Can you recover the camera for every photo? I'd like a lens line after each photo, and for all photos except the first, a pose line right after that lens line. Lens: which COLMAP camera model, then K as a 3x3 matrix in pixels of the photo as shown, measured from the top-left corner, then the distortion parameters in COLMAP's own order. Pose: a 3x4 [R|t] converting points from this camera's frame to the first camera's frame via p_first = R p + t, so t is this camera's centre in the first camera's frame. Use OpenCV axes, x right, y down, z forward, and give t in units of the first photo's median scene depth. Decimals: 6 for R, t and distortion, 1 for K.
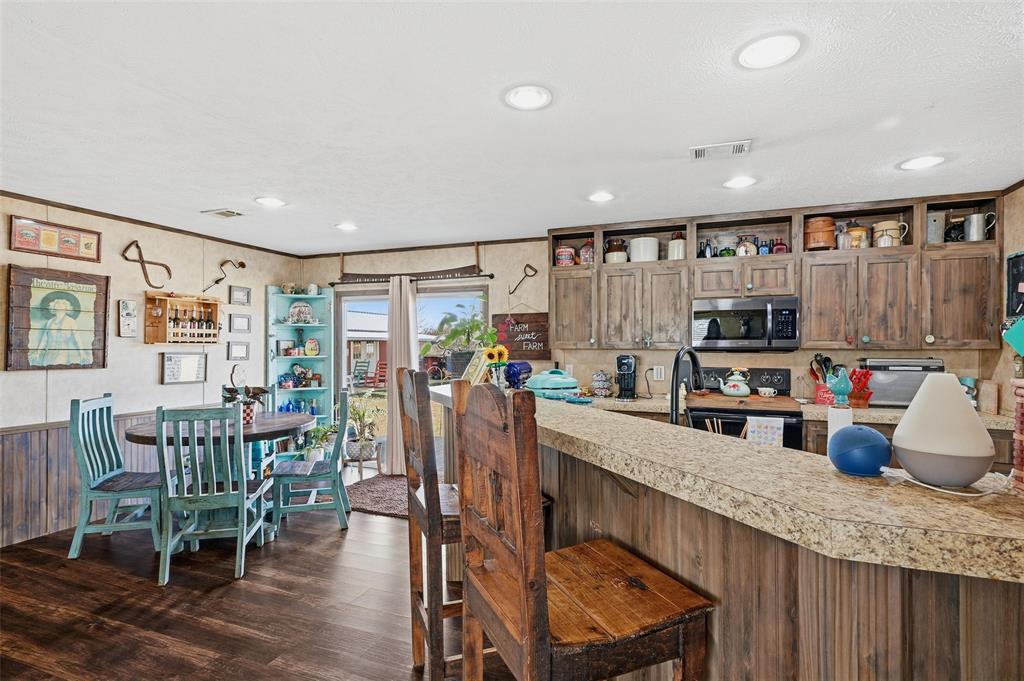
lens RADIAL K [[501.3, 0, 513.5], [0, 501.3, 345.6], [0, 0, 1]] dist [-0.000739, -0.000004]
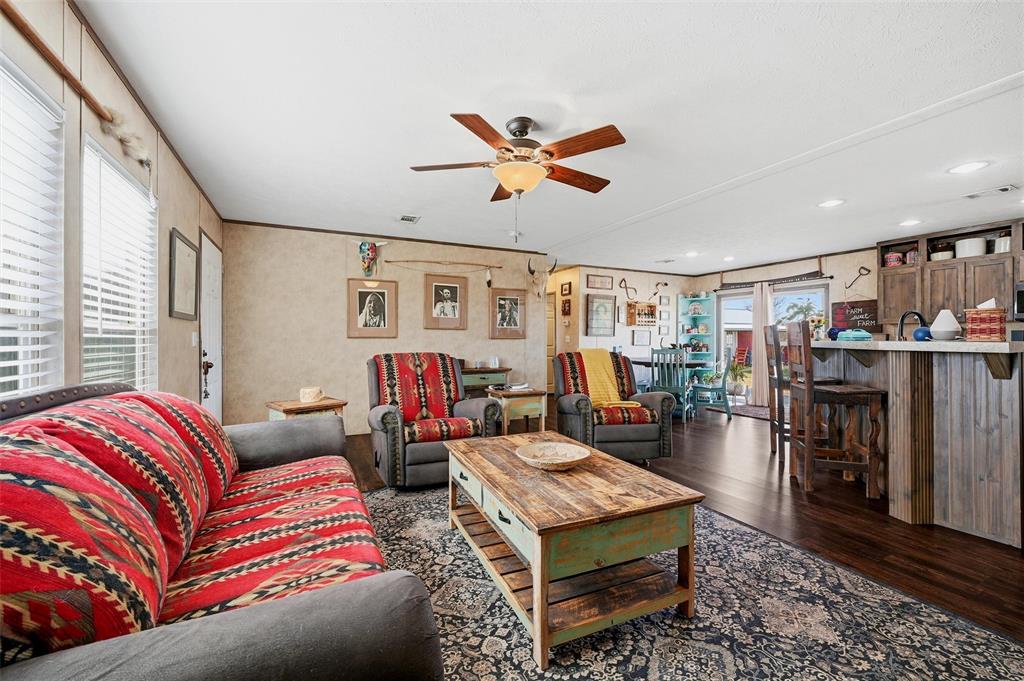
lens RADIAL K [[421.6, 0, 512.5], [0, 421.6, 340.3], [0, 0, 1]] dist [-0.002368, 0.000623]
pose [[0.734509, 0.002078, -0.678596, 0.133408], [-0.000237, 0.999996, 0.002805, 0.055170], [0.678599, -0.001900, 0.734507, -0.682260]]
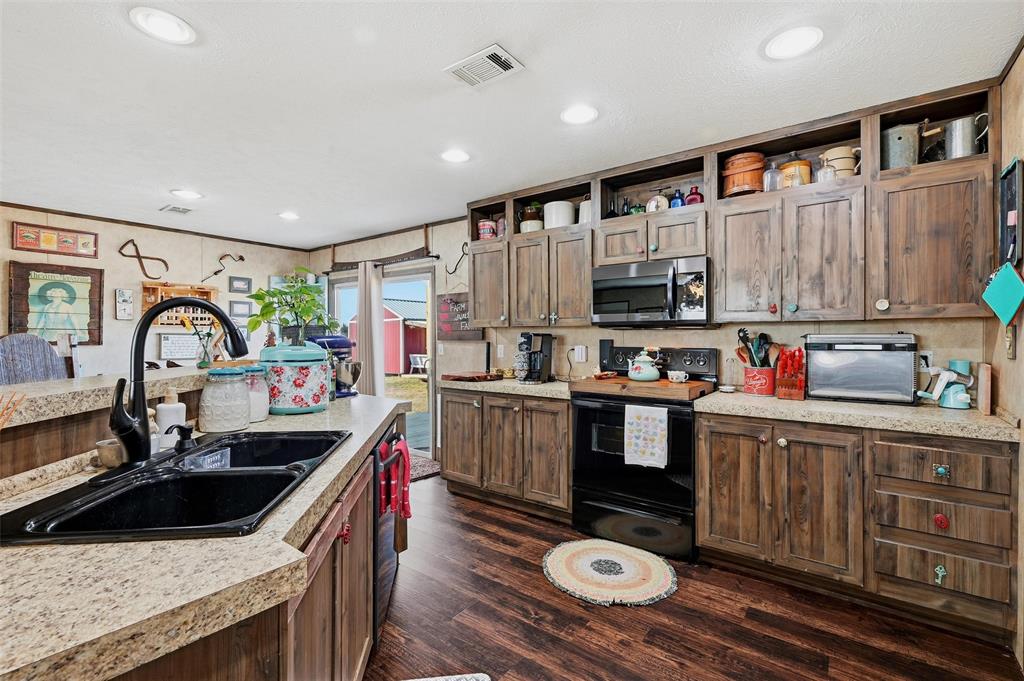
lens RADIAL K [[456.8, 0, 513.1], [0, 456.8, 337.0], [0, 0, 1]] dist [-0.002857, 0.001190]
pose [[0.962052, -0.002369, -0.272856, 0.427912], [0.002467, 0.999997, 0.000015, 0.026589], [0.272855, -0.000687, 0.962055, 0.200993]]
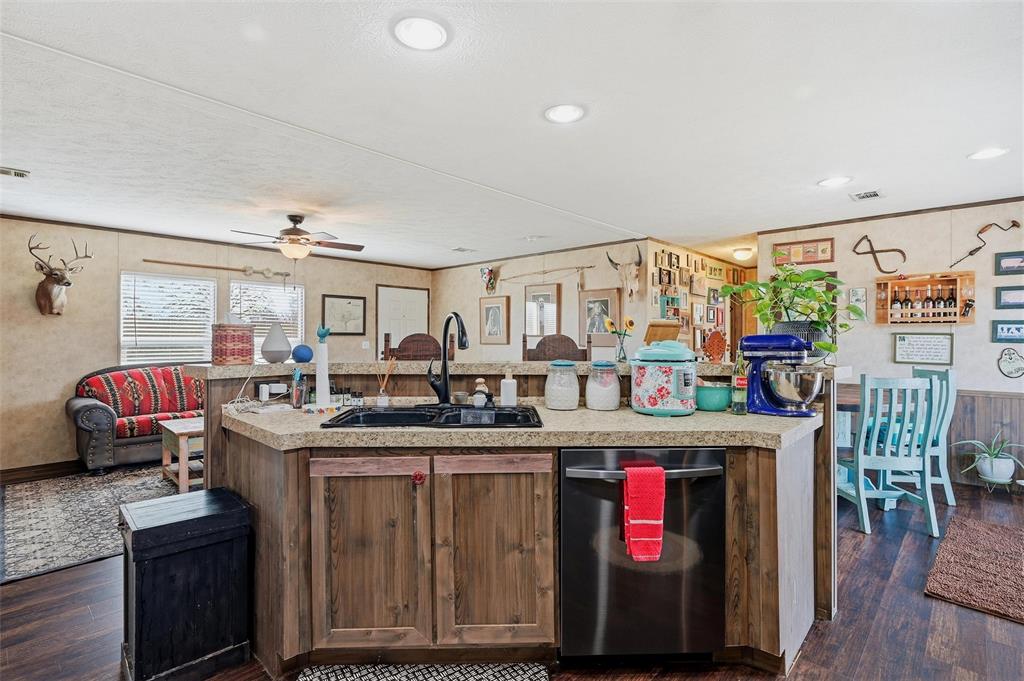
lens RADIAL K [[501.3, 0, 509.5], [0, 501.3, 337.6], [0, 0, 1]] dist [-0.000739, -0.000004]
pose [[-0.380612, 0.000047, -0.924735, 0.633473], [-0.000968, 0.999999, 0.000450, 0.026197], [0.924734, 0.001066, -0.380612, 0.692390]]
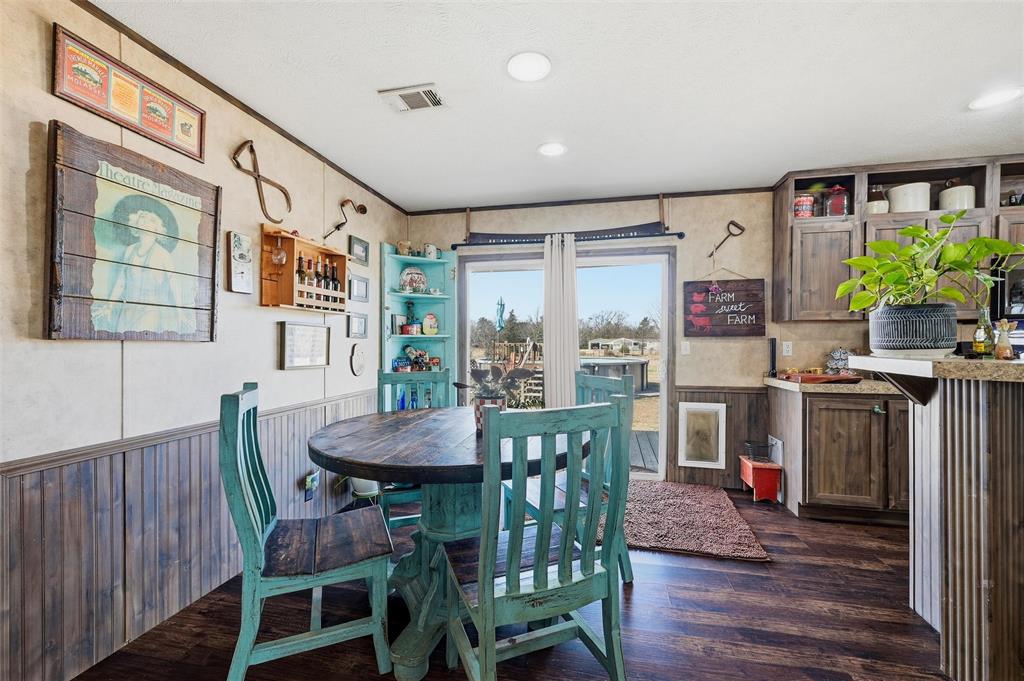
lens RADIAL K [[421.6, 0, 512.9], [0, 421.6, 345.5], [0, 0, 1]] dist [-0.002368, 0.000623]
pose [[0.988841, -0.002668, 0.148949, -0.515559], [0.001389, 0.999961, 0.008693, 0.044188], [-0.148966, -0.008389, 0.988807, 0.433579]]
